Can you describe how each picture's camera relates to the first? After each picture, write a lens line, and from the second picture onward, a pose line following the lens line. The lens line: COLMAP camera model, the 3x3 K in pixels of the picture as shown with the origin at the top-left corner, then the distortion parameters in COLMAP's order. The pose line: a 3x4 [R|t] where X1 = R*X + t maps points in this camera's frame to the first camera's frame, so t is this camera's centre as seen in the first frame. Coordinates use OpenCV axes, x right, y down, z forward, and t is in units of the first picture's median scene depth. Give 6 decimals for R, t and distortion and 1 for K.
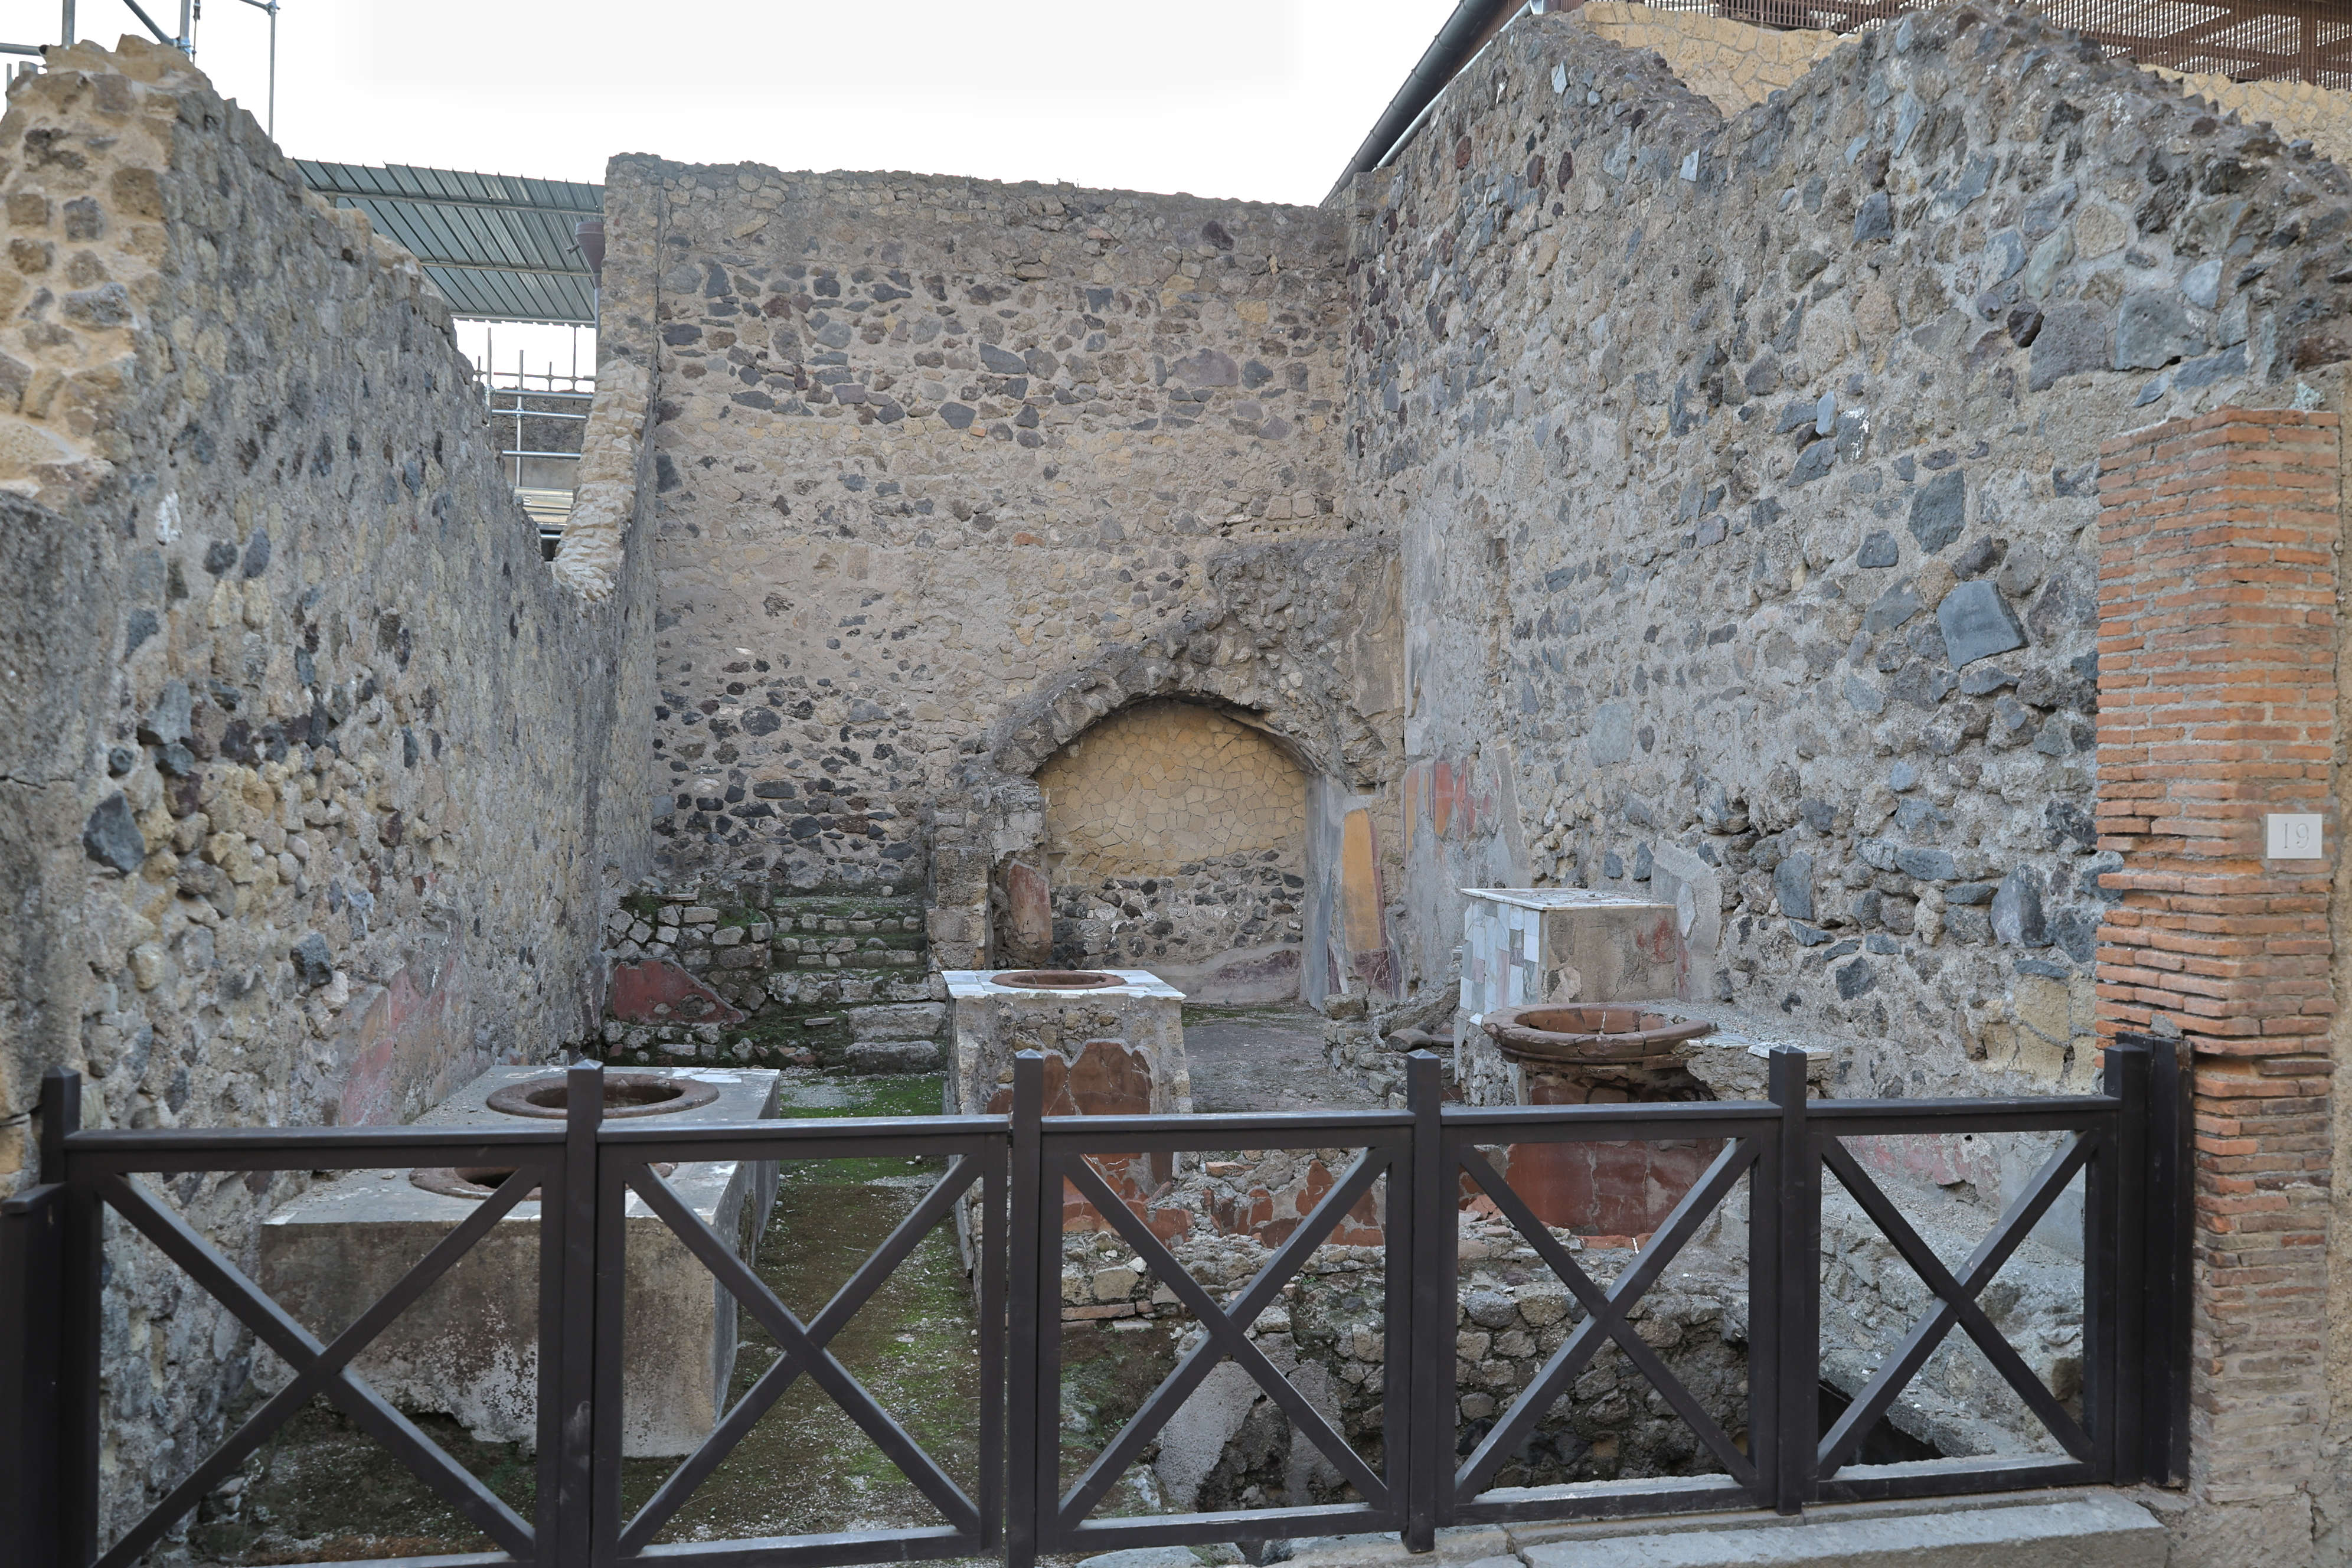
lens RADIAL K [[1670.4, 0, 1165.6], [0, 1670.4, 800.7], [0, 0, 1]] dist [0.032196, -0.025725]
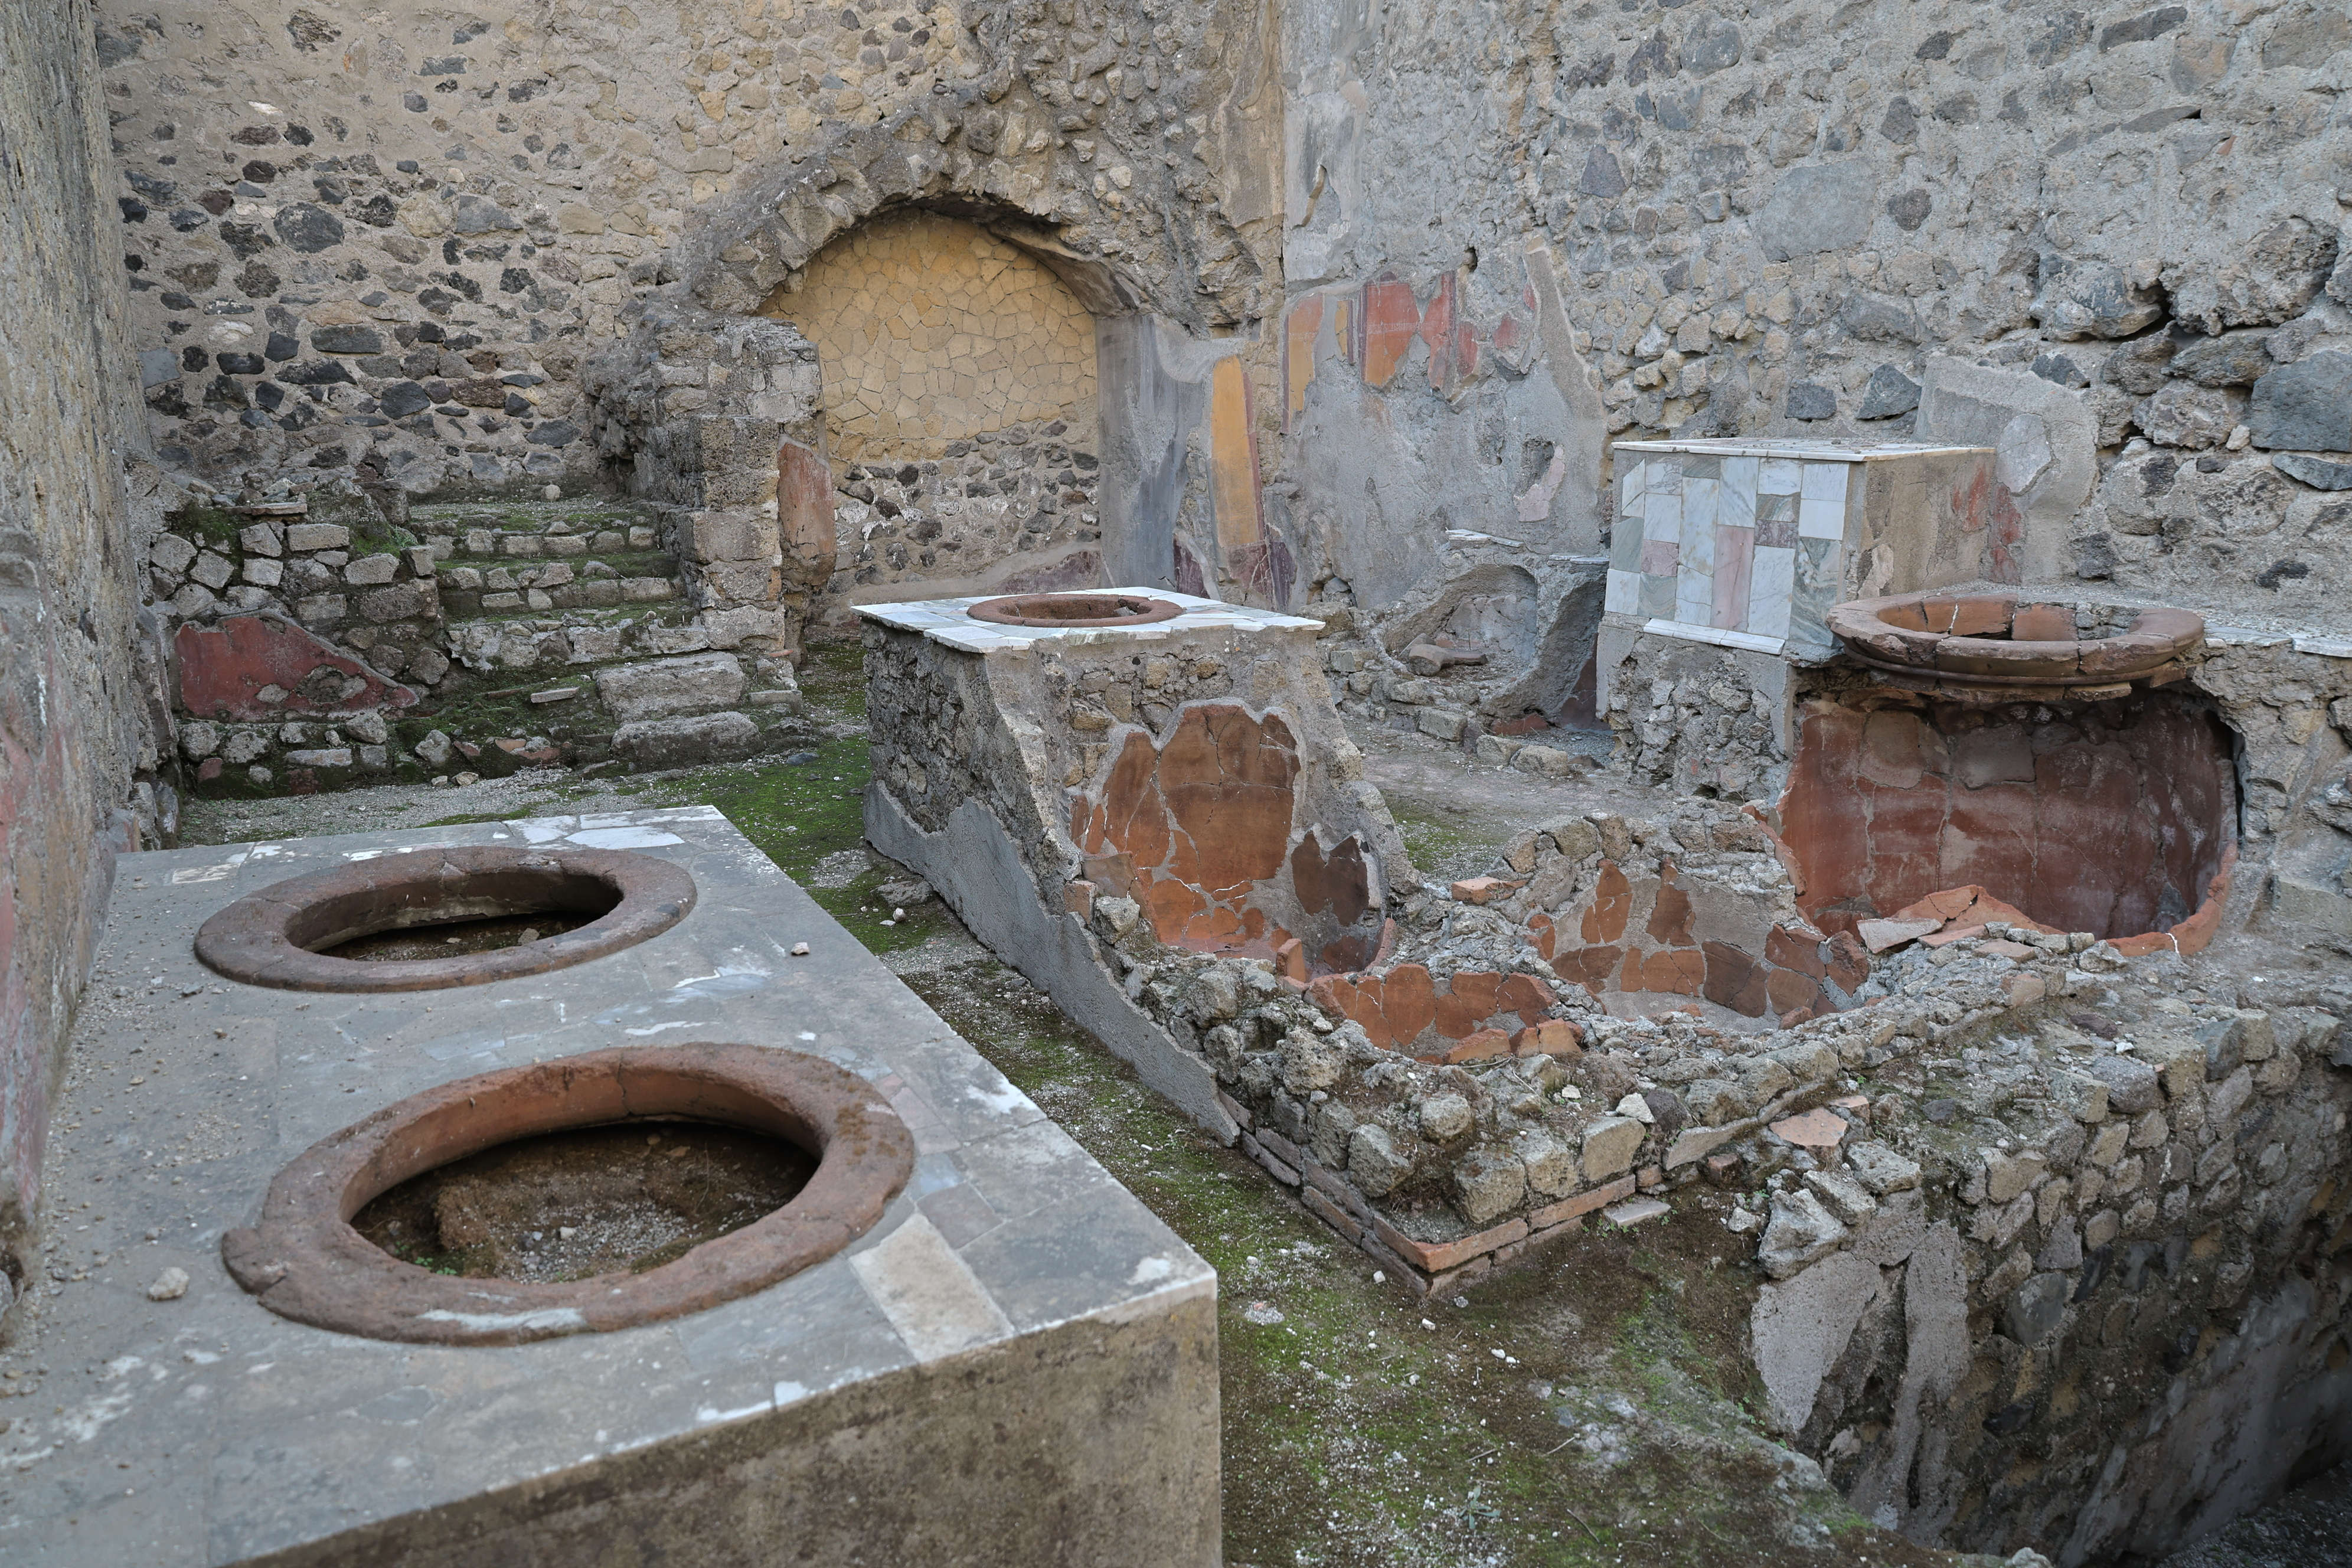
lens RADIAL K [[1670.4, 0, 1186.5], [0, 1670.4, 772.2], [0, 0, 1]] dist [0.032196, -0.025725]
pose [[0.941463, -0.094665, 0.323552, -0.186461], [0.021339, 0.974573, 0.223051, 0.021762], [-0.336441, -0.203090, 0.919544, 0.313729]]
